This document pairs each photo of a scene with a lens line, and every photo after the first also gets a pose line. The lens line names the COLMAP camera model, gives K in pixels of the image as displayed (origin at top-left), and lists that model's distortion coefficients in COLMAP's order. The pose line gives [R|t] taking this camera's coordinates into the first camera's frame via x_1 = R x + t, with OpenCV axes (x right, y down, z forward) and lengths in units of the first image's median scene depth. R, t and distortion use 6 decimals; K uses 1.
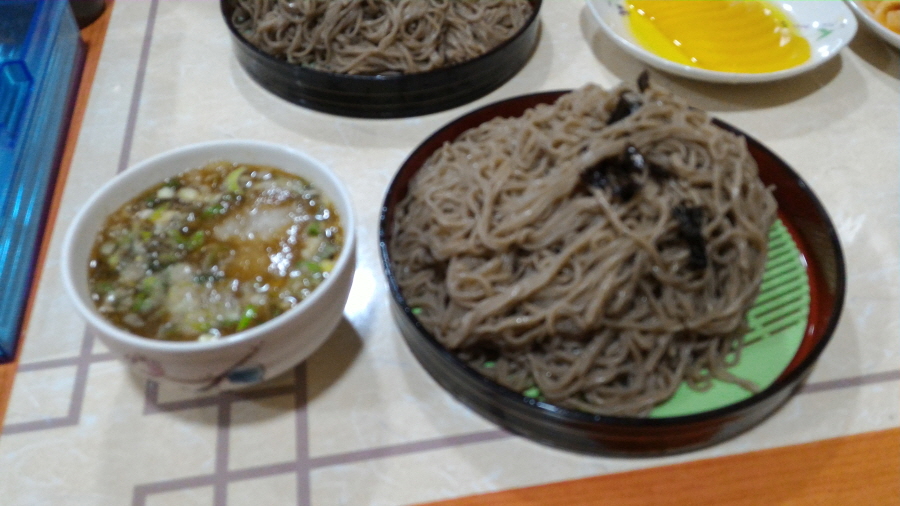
lens RADIAL K [[724.5, 0, 453.3], [0, 724.5, 250.0], [0, 0, 1]] dist [0.044755, -0.066345]
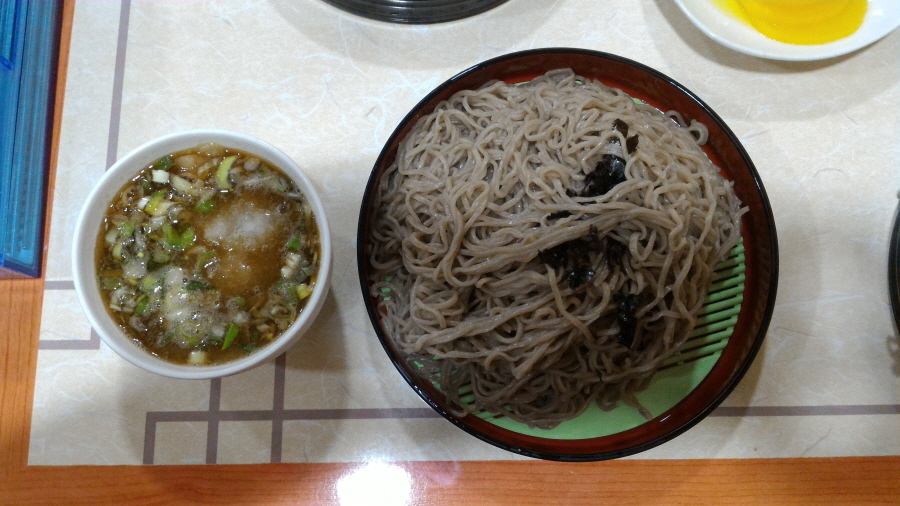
lens RADIAL K [[724.5, 0, 448.9], [0, 724.5, 261.4], [0, 0, 1]] dist [0.044755, -0.066345]
pose [[0.987754, 0.155996, 0.002588, 0.027475], [-0.137831, 0.864720, 0.482972, -0.389741], [0.073104, -0.477415, 0.875632, 0.027338]]
